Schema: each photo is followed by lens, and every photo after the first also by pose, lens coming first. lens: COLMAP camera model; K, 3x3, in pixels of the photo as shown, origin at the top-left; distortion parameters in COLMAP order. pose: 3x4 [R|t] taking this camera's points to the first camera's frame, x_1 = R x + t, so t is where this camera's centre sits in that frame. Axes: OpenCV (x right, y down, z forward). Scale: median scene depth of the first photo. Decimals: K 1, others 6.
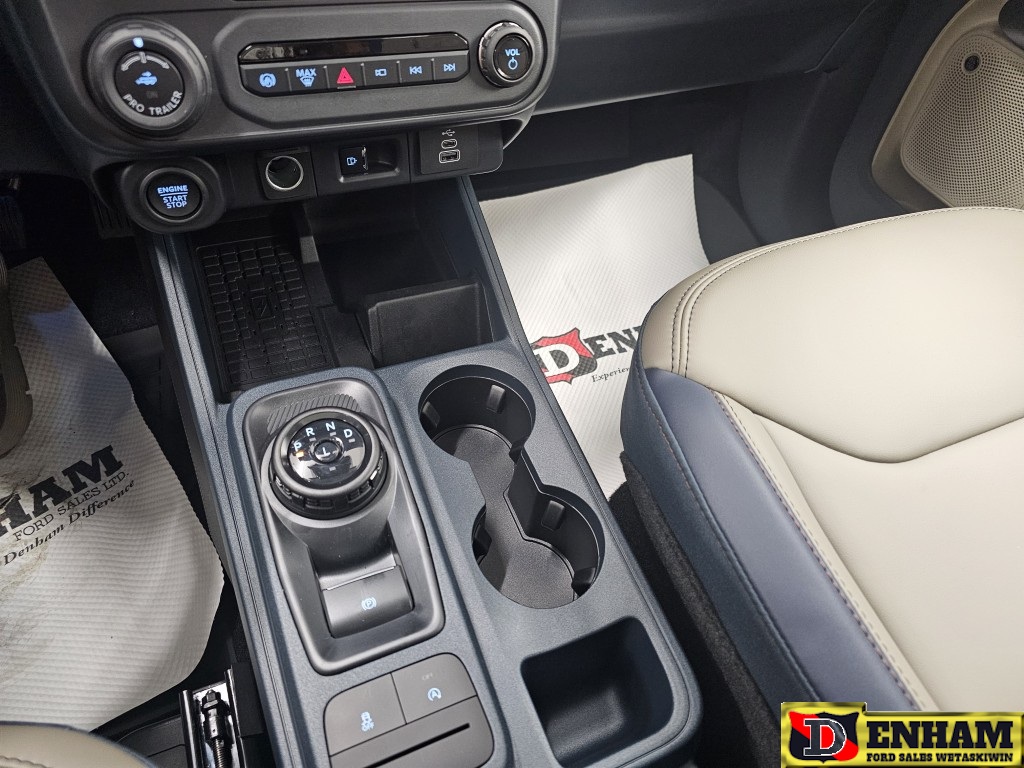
lens RADIAL K [[689.8, 0, 519.9], [0, 689.8, 378.9], [0, 0, 1]] dist [0.028864, -0.030322]
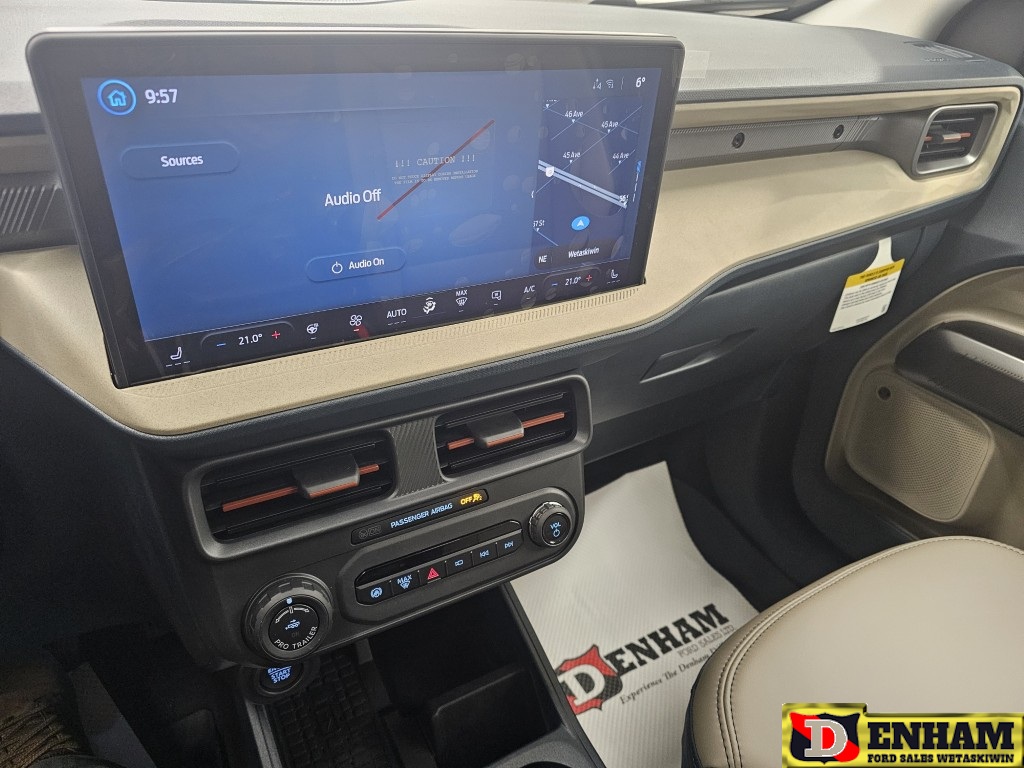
lens RADIAL K [[689.8, 0, 519.9], [0, 689.8, 378.9], [0, 0, 1]] dist [0.028864, -0.030322]
pose [[0.990640, -0.120354, 0.064392, -0.094740], [0.134877, 0.935579, -0.326342, -0.238322], [-0.020967, 0.331973, 0.943056, -0.224252]]
